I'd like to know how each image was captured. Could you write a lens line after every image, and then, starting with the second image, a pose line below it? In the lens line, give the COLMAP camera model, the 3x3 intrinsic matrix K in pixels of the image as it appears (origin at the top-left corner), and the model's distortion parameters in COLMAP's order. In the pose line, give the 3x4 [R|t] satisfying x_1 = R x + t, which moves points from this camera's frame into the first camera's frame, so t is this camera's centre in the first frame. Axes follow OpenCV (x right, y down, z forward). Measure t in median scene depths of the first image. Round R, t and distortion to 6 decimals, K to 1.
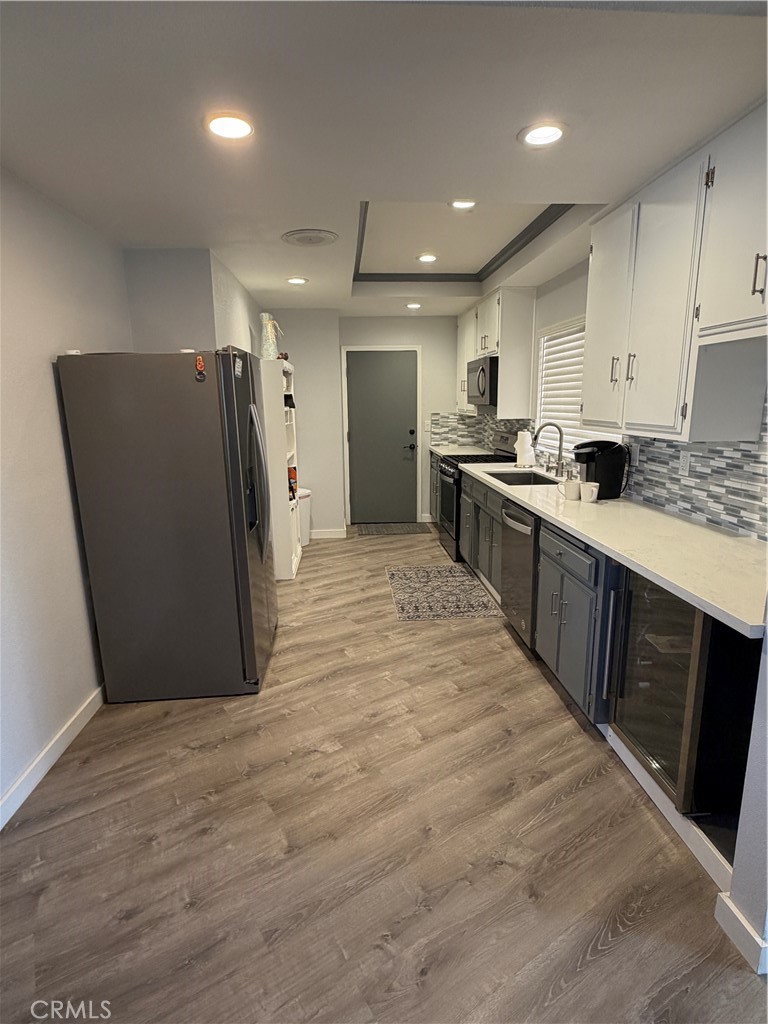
lens RADIAL K [[536.8, 0, 384.4], [0, 536.8, 513.0], [0, 0, 1]] dist [0.000374, -0.000003]
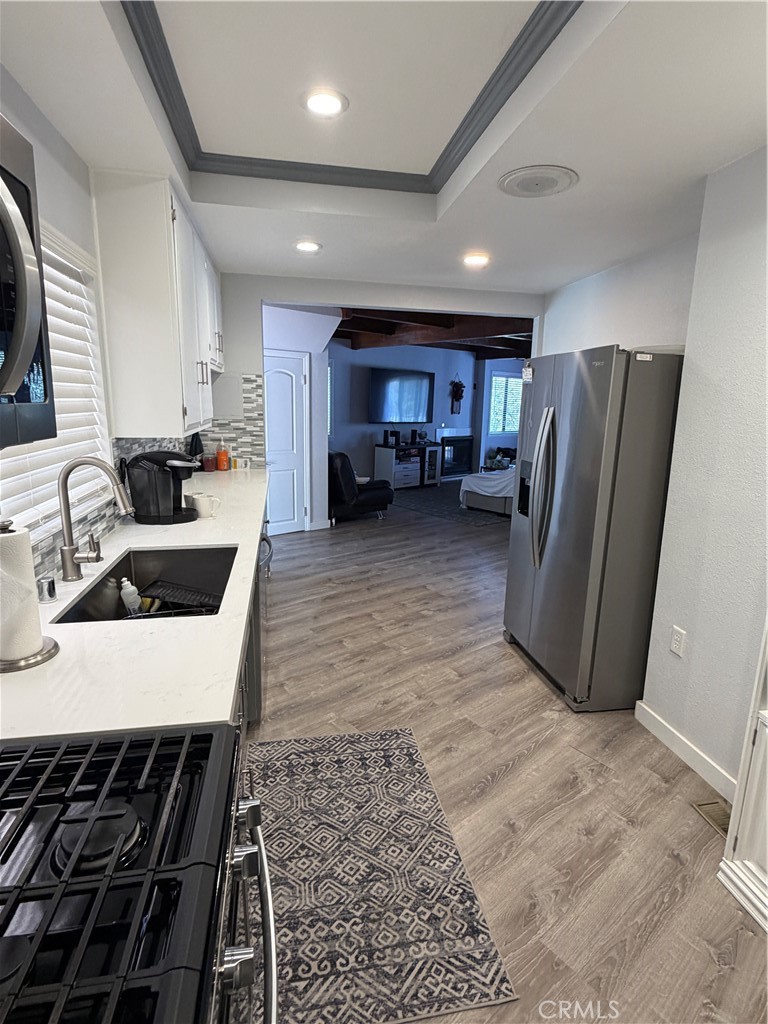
lens RADIAL K [[536.8, 0, 384.3], [0, 536.8, 511.9], [0, 0, 1]] dist [0.000374, -0.000003]
pose [[-0.993924, 0.014748, -0.109074, 0.143195], [-0.031011, 0.913315, 0.406073, -0.357379], [0.105607, 0.406988, -0.907308, 1.653846]]
